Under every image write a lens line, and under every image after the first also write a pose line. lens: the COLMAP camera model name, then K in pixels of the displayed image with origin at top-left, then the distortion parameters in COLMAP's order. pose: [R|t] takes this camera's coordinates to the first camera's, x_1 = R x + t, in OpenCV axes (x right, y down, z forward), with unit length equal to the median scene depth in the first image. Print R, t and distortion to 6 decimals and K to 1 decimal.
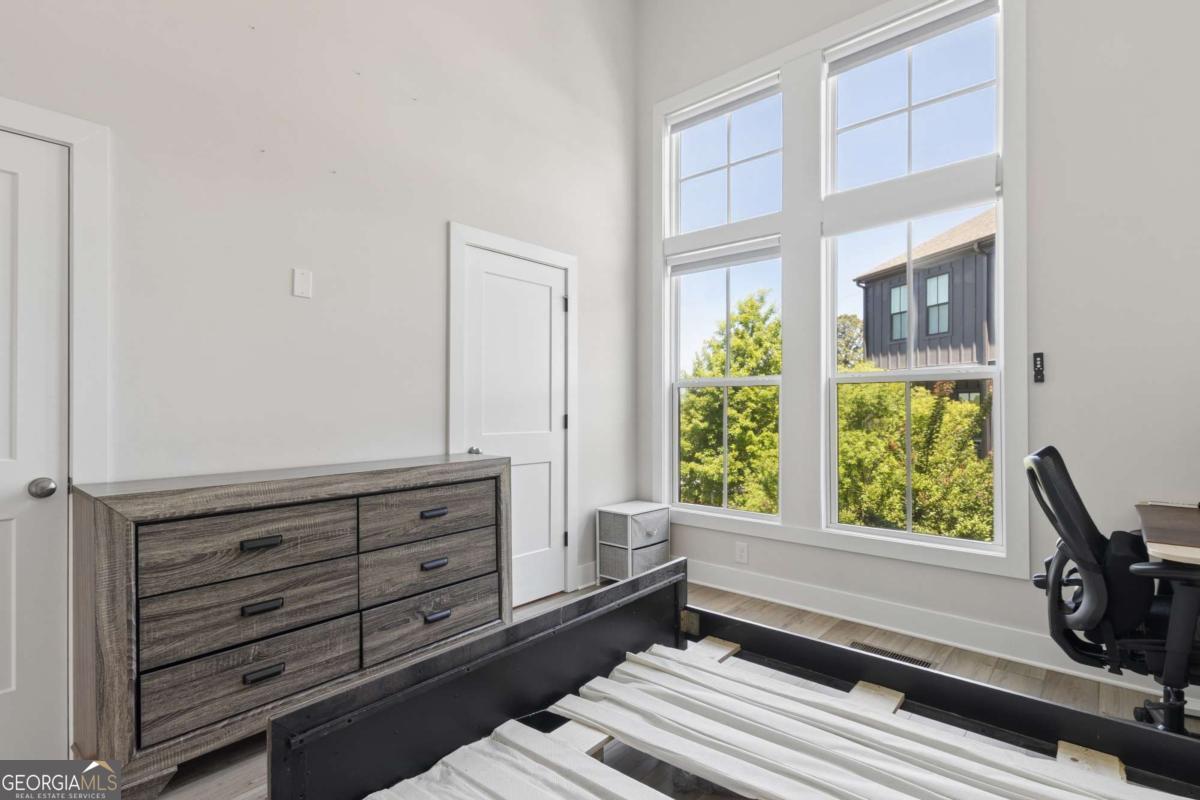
lens RADIAL K [[564.0, 0, 599.3], [0, 564.0, 405.8], [0, 0, 1]] dist [0.014030, -0.006443]
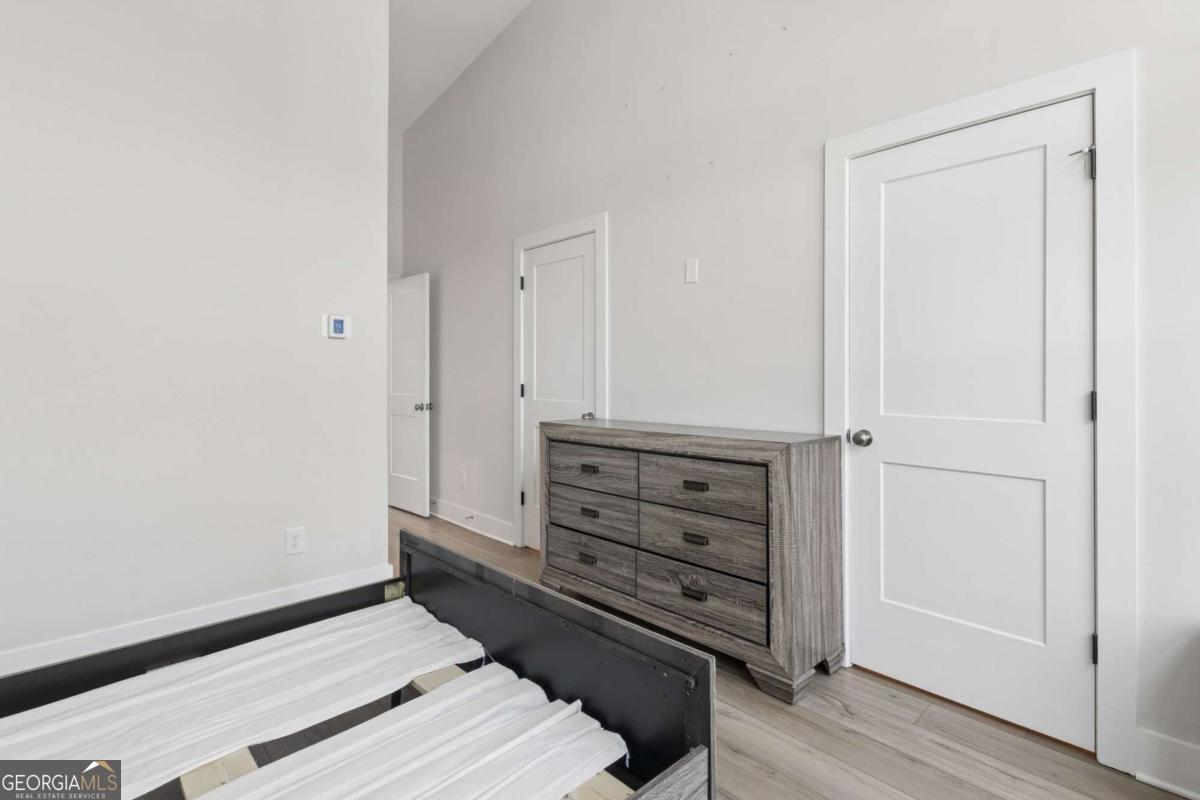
lens RADIAL K [[564.0, 0, 618.5], [0, 564.0, 378.0], [0, 0, 1]] dist [0.014030, -0.006443]
pose [[-0.063958, 0.002443, -0.997950, 0.723304], [-0.000886, 0.999996, 0.002505, 0.004584], [0.997952, 0.001044, -0.063956, 0.997202]]
